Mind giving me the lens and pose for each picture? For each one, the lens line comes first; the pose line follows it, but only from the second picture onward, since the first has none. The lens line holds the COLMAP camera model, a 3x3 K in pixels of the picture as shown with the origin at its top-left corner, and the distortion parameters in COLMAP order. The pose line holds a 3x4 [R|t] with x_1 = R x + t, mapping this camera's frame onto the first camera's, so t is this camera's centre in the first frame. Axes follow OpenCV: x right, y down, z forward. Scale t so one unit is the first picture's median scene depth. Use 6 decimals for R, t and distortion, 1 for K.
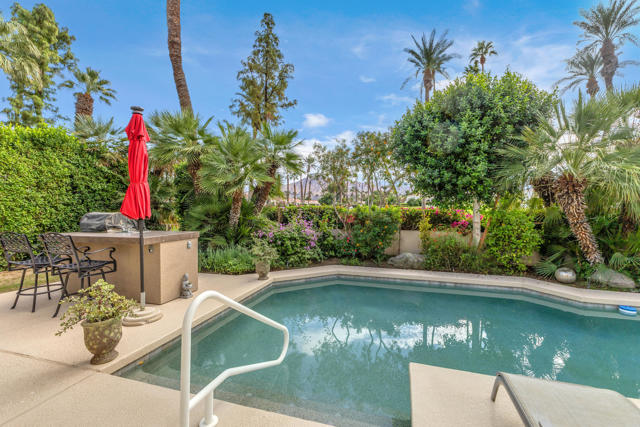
lens RADIAL K [[275.1, 0, 321.3], [0, 275.1, 211.8], [0, 0, 1]] dist [0.015239, -0.005974]
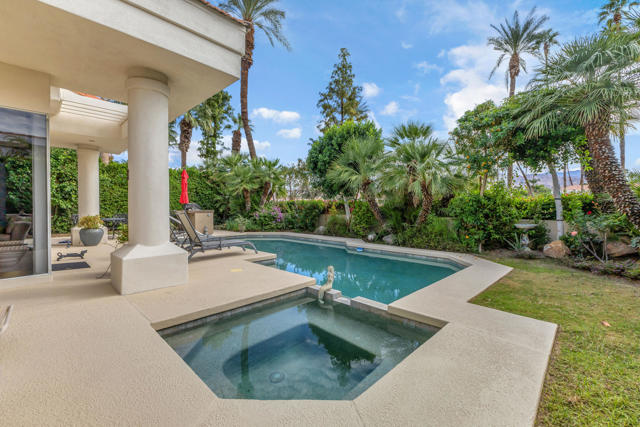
lens RADIAL K [[275.1, 0, 321.3], [0, 275.1, 211.8], [0, 0, 1]] dist [0.015239, -0.005974]
pose [[0.884856, 0.003742, -0.465850, 0.889563], [-0.001962, 0.999989, 0.004307, 0.041242], [0.465861, -0.002897, 0.884853, -0.428568]]
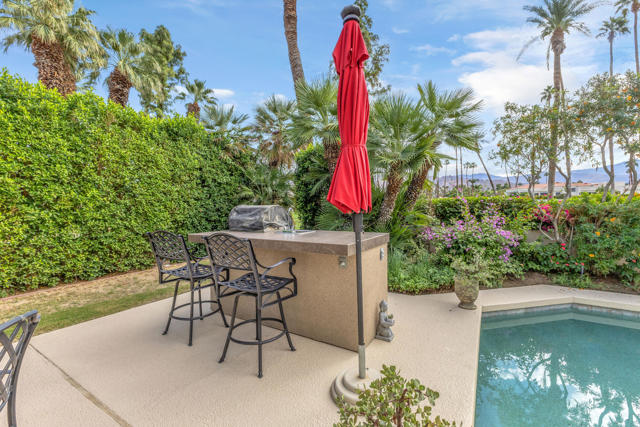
lens RADIAL K [[275.1, 0, 321.3], [0, 275.1, 211.8], [0, 0, 1]] dist [0.015239, -0.005974]
pose [[0.966256, -0.002299, -0.257575, -0.236876], [0.004706, 0.999951, 0.008731, 0.008440], [0.257542, -0.009648, 0.966219, 0.182549]]
